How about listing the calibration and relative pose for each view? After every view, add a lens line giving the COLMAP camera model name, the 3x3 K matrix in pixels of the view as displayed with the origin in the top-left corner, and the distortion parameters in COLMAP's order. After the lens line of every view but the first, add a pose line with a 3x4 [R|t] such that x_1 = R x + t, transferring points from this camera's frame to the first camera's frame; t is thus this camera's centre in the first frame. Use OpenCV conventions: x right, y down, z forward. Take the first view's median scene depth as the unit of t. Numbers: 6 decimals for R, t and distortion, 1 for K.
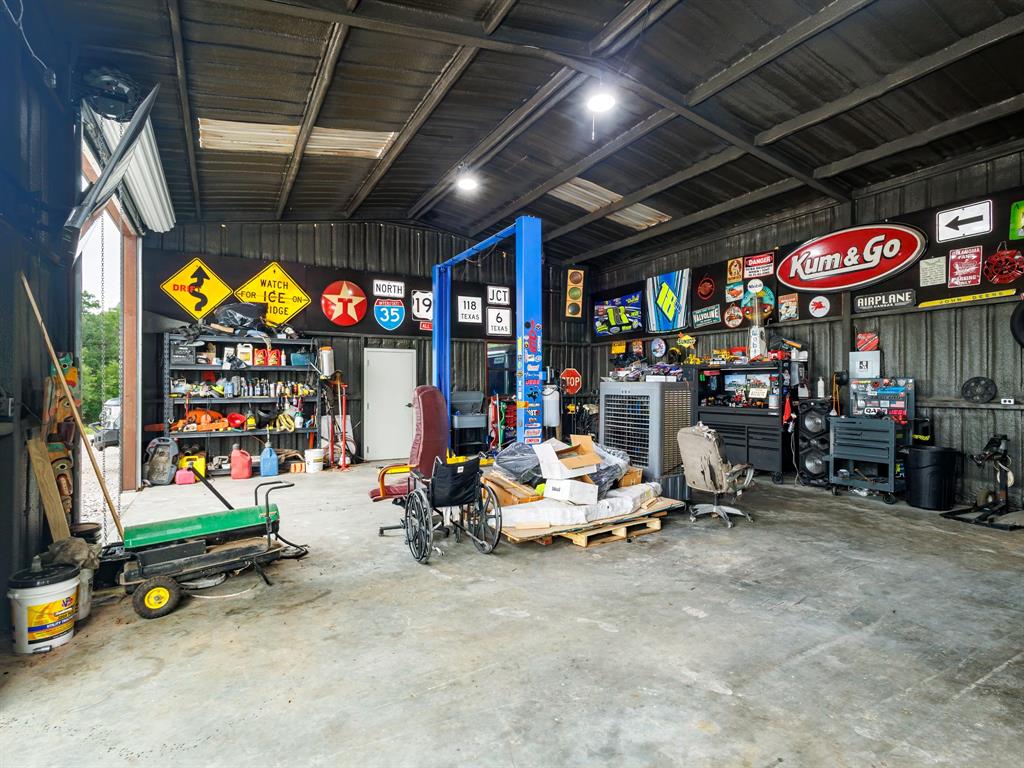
lens RADIAL K [[529.4, 0, 511.3], [0, 529.4, 386.2], [0, 0, 1]] dist [0.010879, -0.001956]
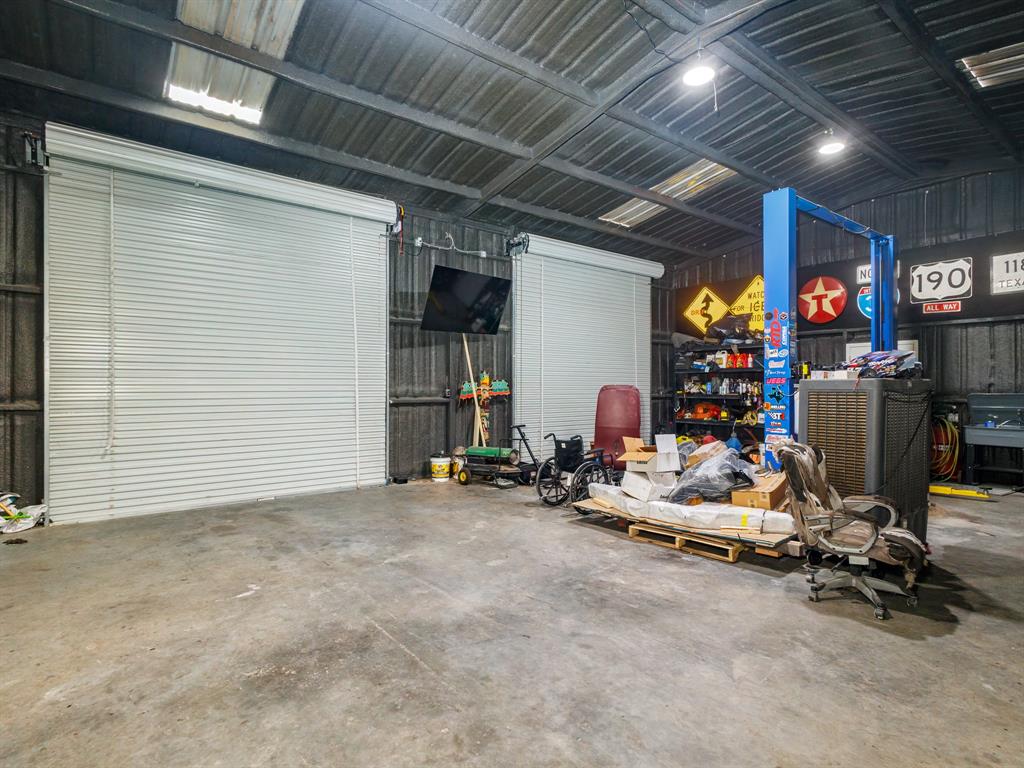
lens RADIAL K [[529.4, 0, 510.9], [0, 529.4, 382.9], [0, 0, 1]] dist [0.010879, -0.001956]
pose [[0.146683, -0.003332, -0.989178, 0.835896], [-0.000093, 0.999994, -0.003382, -0.001279], [0.989184, 0.000588, 0.146682, 0.439546]]
